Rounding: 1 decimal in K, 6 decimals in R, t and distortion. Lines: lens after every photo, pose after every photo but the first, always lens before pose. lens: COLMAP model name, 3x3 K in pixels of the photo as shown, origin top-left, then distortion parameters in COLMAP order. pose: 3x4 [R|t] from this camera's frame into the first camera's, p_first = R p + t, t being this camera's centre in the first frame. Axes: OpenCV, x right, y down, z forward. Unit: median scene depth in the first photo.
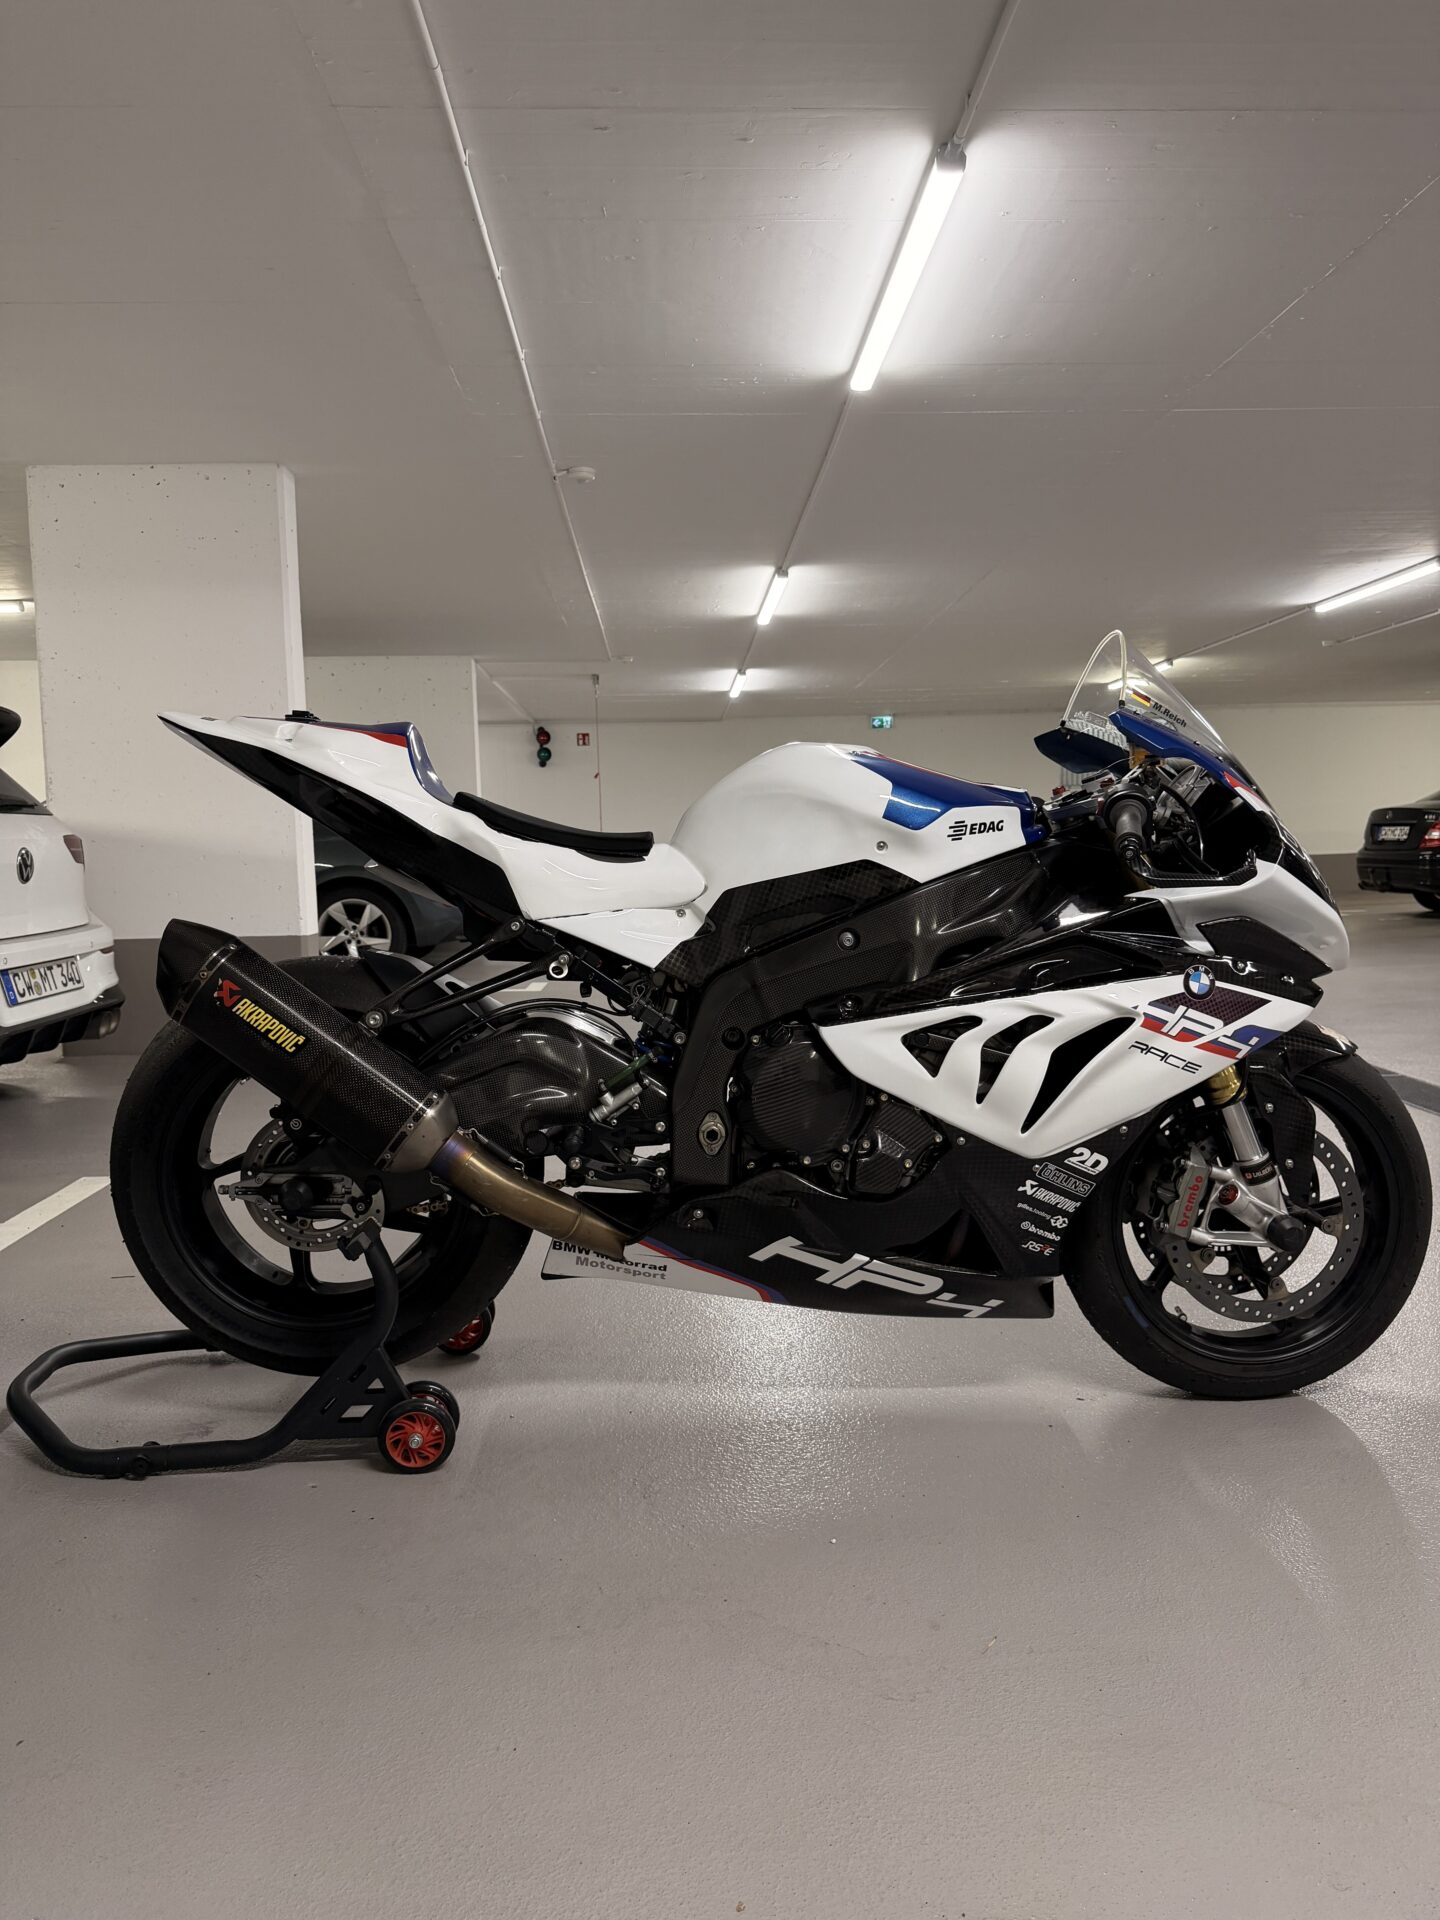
lens RADIAL K [[1366.8, 0, 720.0], [0, 1366.8, 960.0], [0, 0, 1]] dist [0.089849, -0.105315]
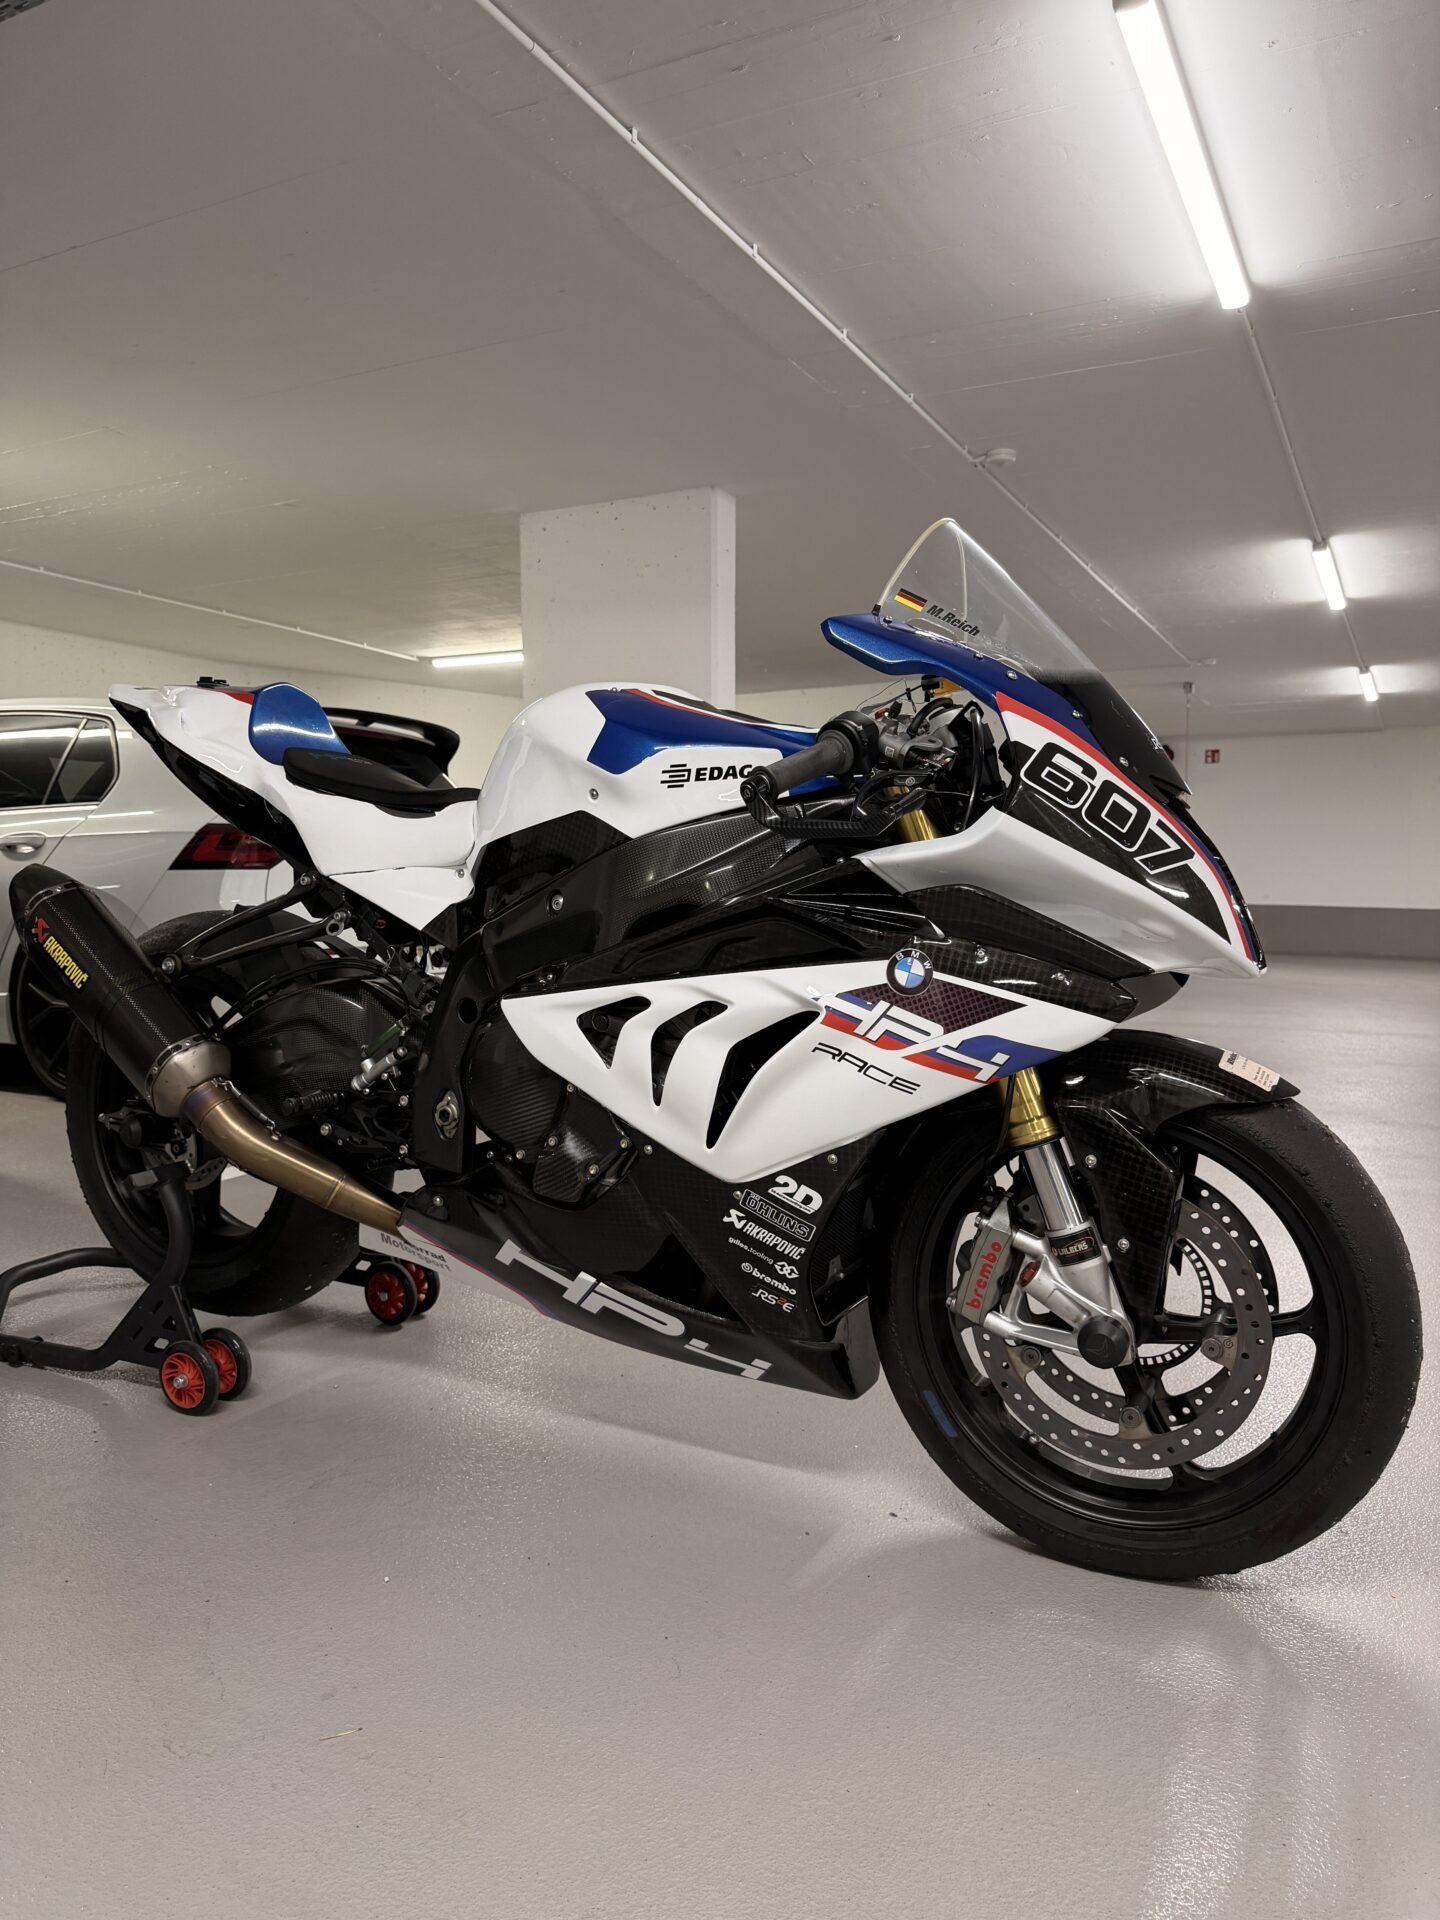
lens RADIAL K [[1366.8, 0, 720.0], [0, 1366.8, 960.0], [0, 0, 1]] dist [0.089849, -0.105315]
pose [[0.870226, 0.050195, -0.490088, 0.607240], [-0.061821, 0.998059, -0.007552, 0.021391], [0.488758, 0.036870, 0.871640, 0.295498]]
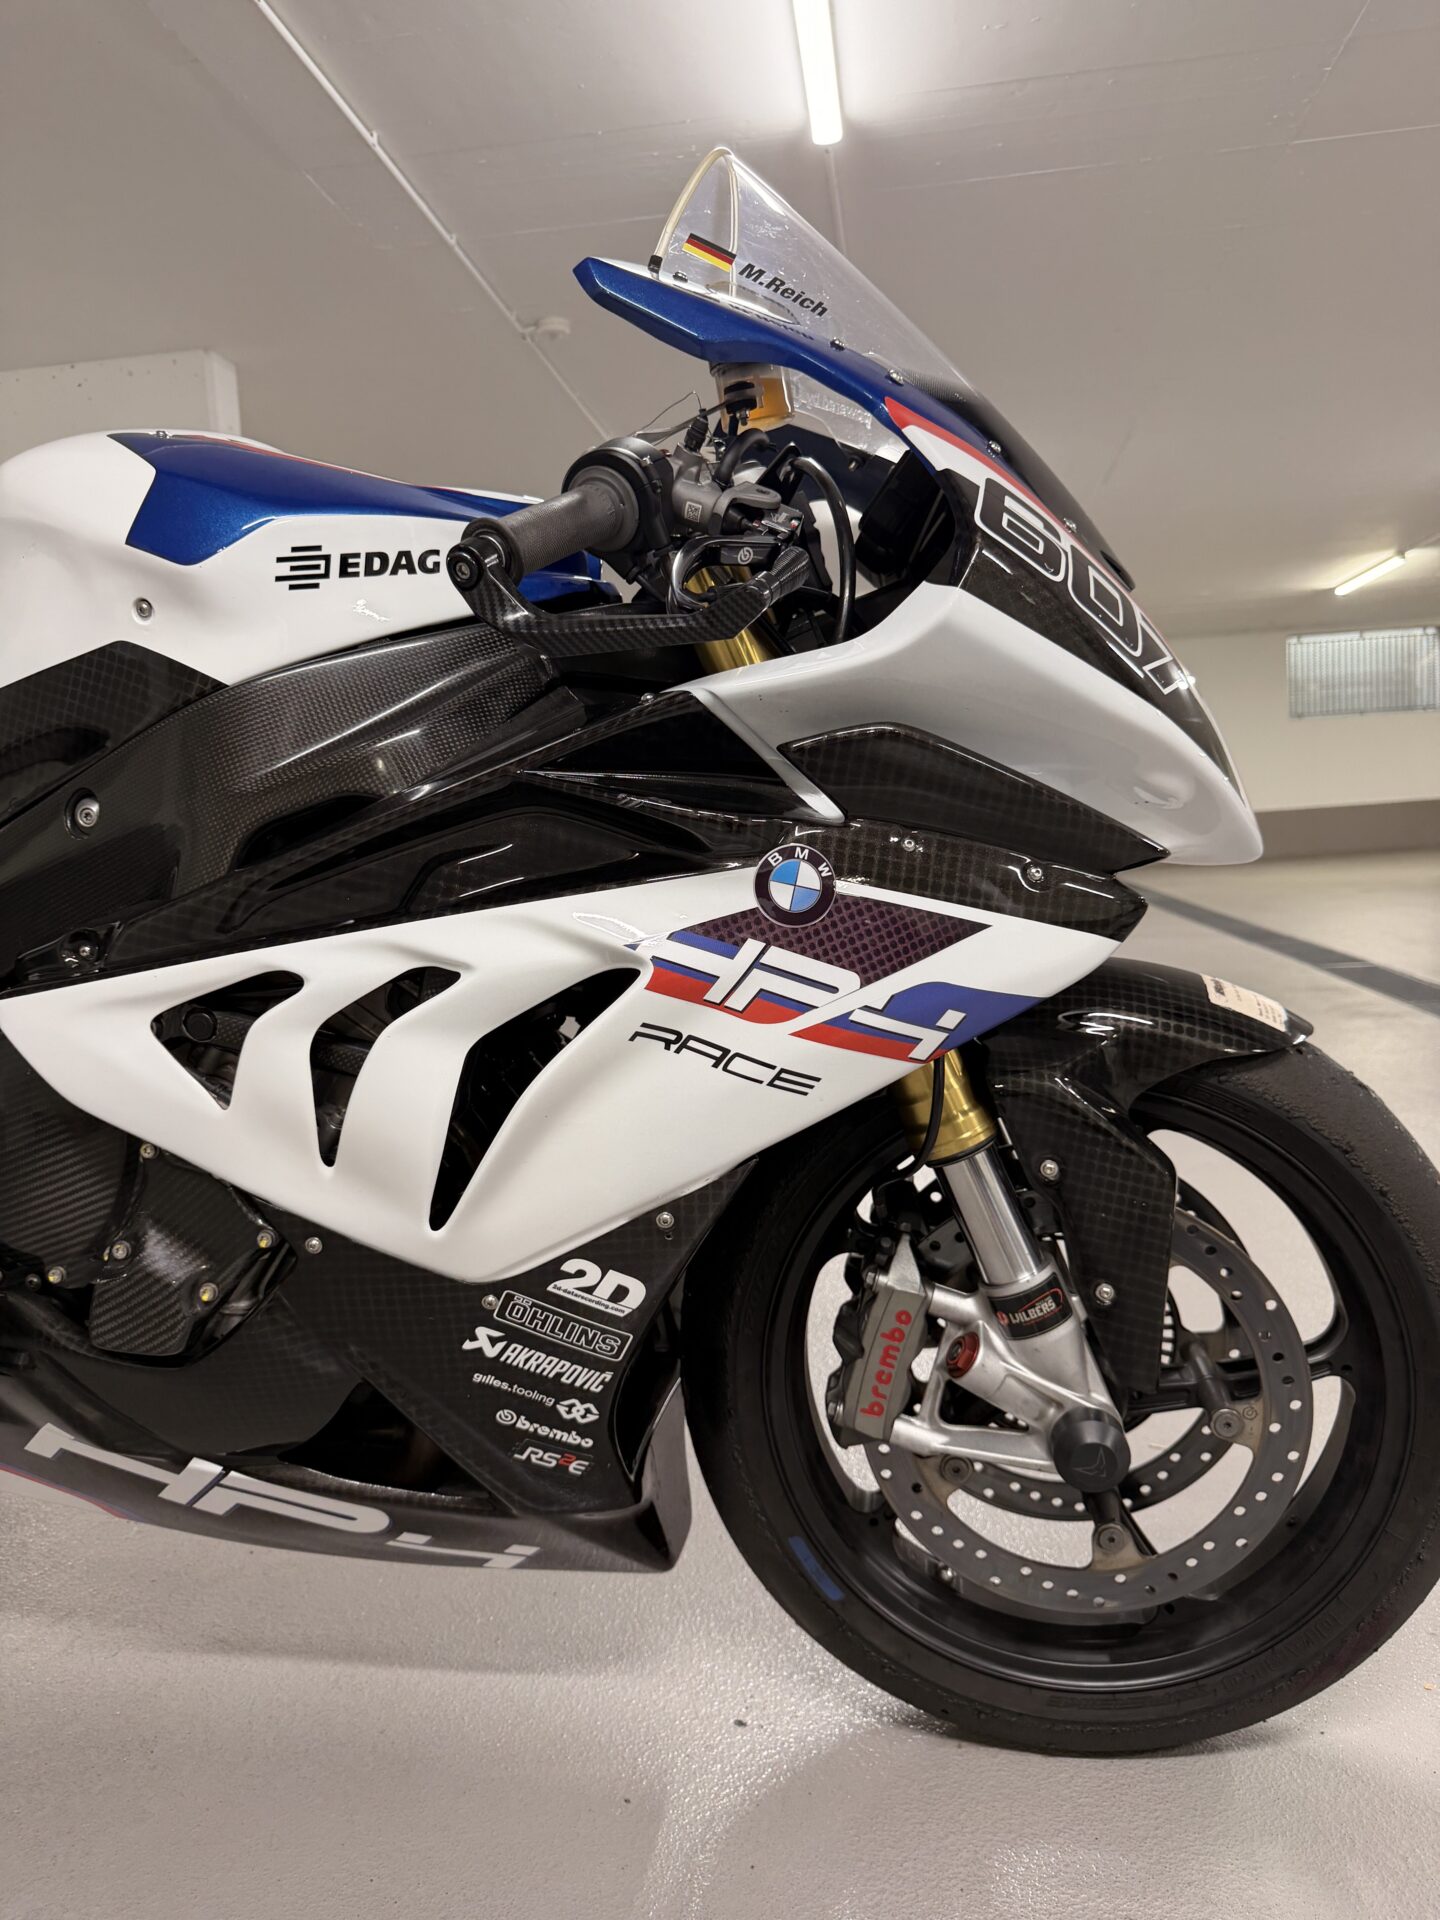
lens RADIAL K [[1403.4, 0, 726.3], [0, 1403.4, 978.1], [0, 0, 1]] dist [0.169157, -0.468299]
pose [[0.984517, -0.014092, -0.174724, 0.392925], [0.018398, 0.999565, 0.023048, 0.034117], [0.174324, -0.025906, 0.984348, 0.553445]]
